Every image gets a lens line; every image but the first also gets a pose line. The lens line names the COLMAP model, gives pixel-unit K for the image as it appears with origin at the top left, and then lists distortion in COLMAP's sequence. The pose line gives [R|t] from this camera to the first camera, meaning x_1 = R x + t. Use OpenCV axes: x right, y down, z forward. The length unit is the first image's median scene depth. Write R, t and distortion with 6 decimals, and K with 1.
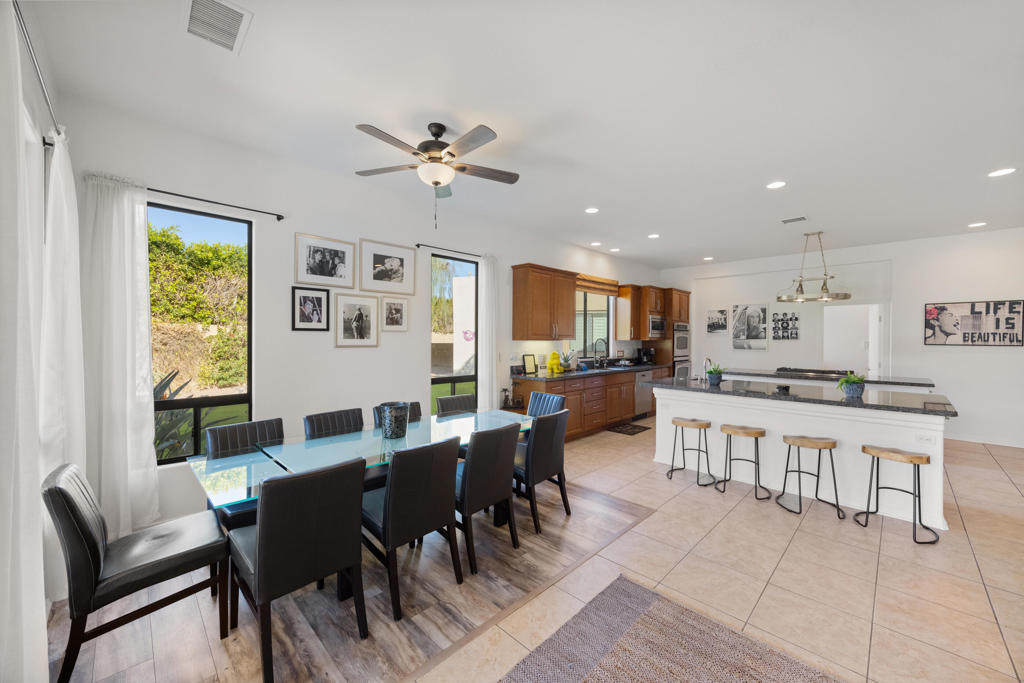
lens RADIAL K [[384.4, 0, 518.4], [0, 384.4, 340.7], [0, 0, 1]] dist [-0.000971, -0.000118]
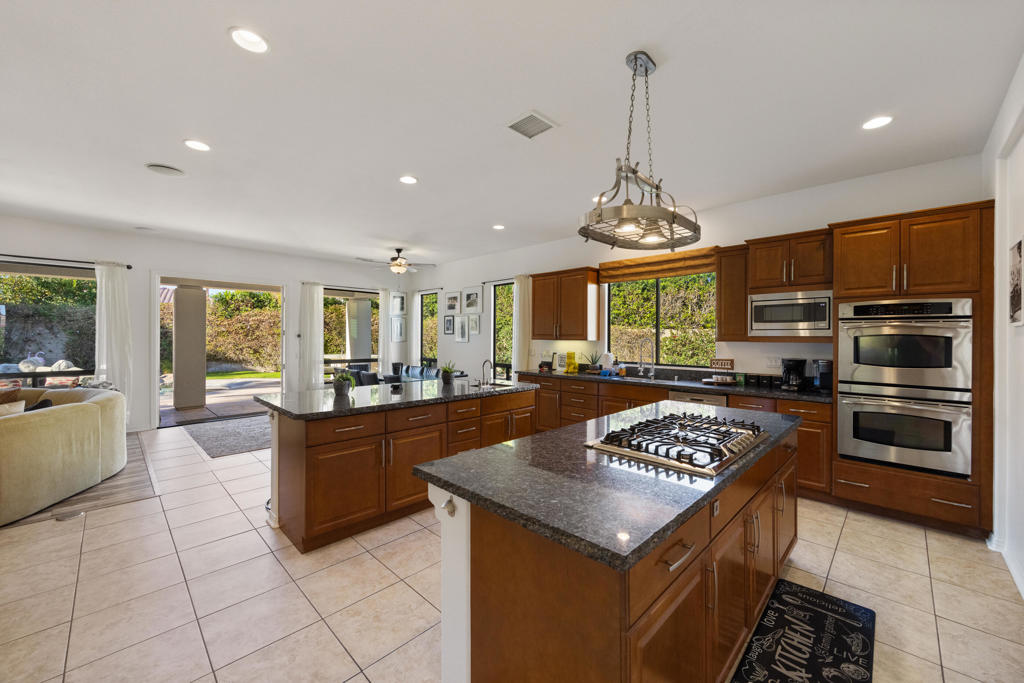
lens RADIAL K [[386.9, 0, 512.0], [0, 386.9, 341.5], [0, 0, 1]] dist [-0.000149, 0.000129]
pose [[-0.014900, 0.004784, -0.999878, 1.105333], [-0.009202, 0.999946, 0.004921, 0.001682], [0.999847, 0.009274, -0.014855, 0.875241]]
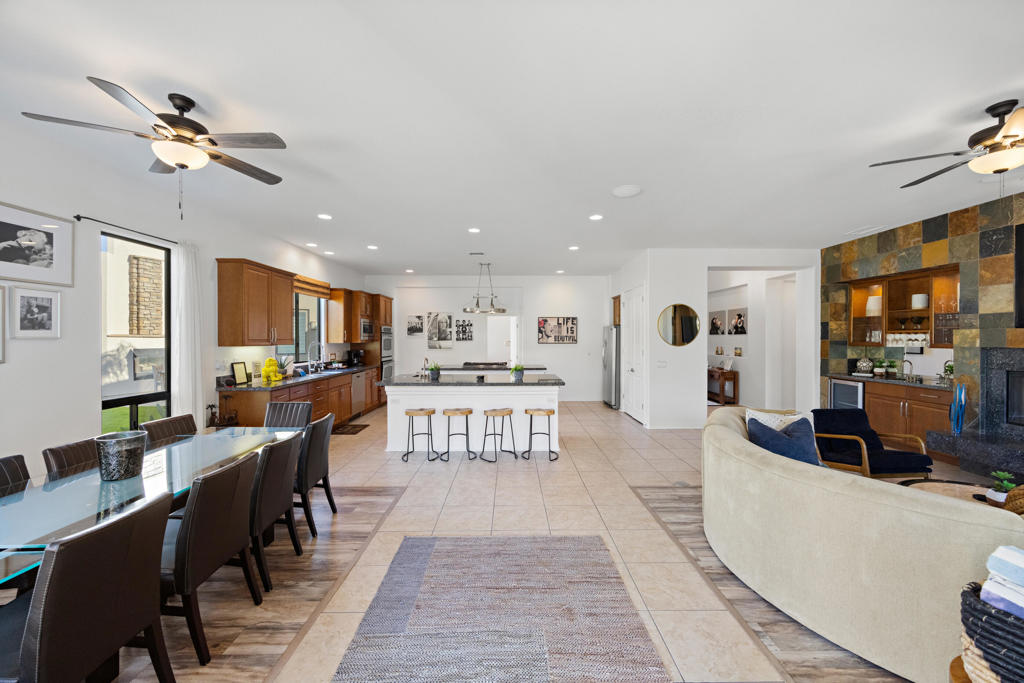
lens RADIAL K [[386.9, 0, 512.0], [0, 386.9, 341.5], [0, 0, 1]] dist [-0.000149, 0.000129]
pose [[0.709982, -0.012778, 0.704104, -0.150862], [0.009976, 0.999918, 0.008087, -0.012187], [-0.704149, 0.001282, 0.710051, -0.055865]]
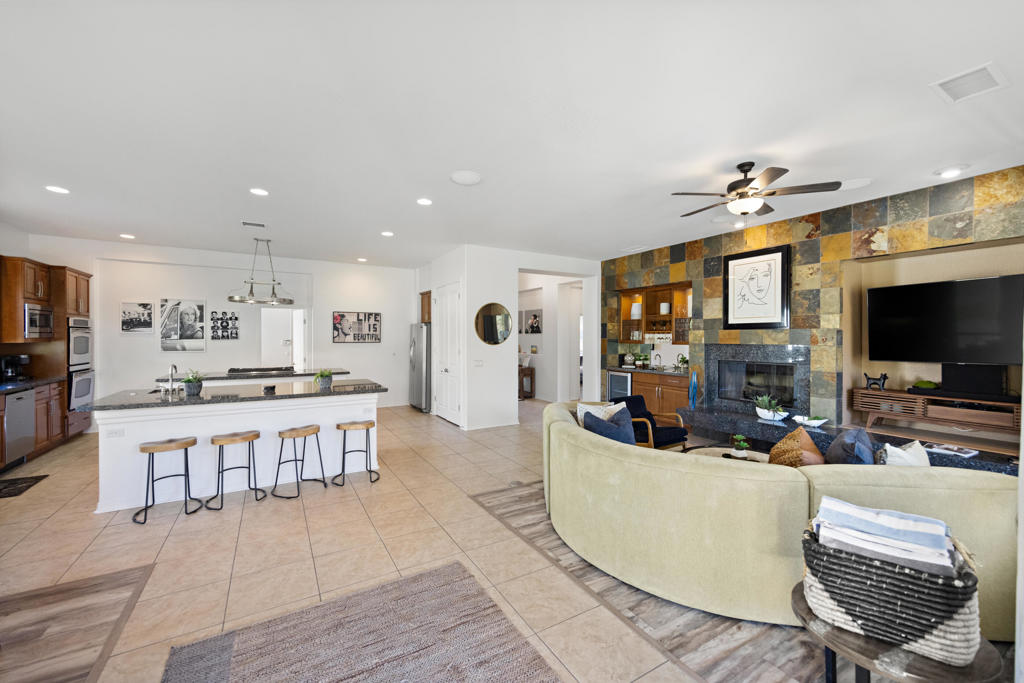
lens RADIAL K [[406.9, 0, 512.0], [0, 406.9, 341.5], [0, 0, 1]] dist [0.006240, 0.000016]
pose [[0.262266, -0.016958, 0.964847, -0.147070], [0.006758, 0.999853, 0.015736, -0.012230], [-0.964972, 0.002393, 0.262342, 0.043542]]
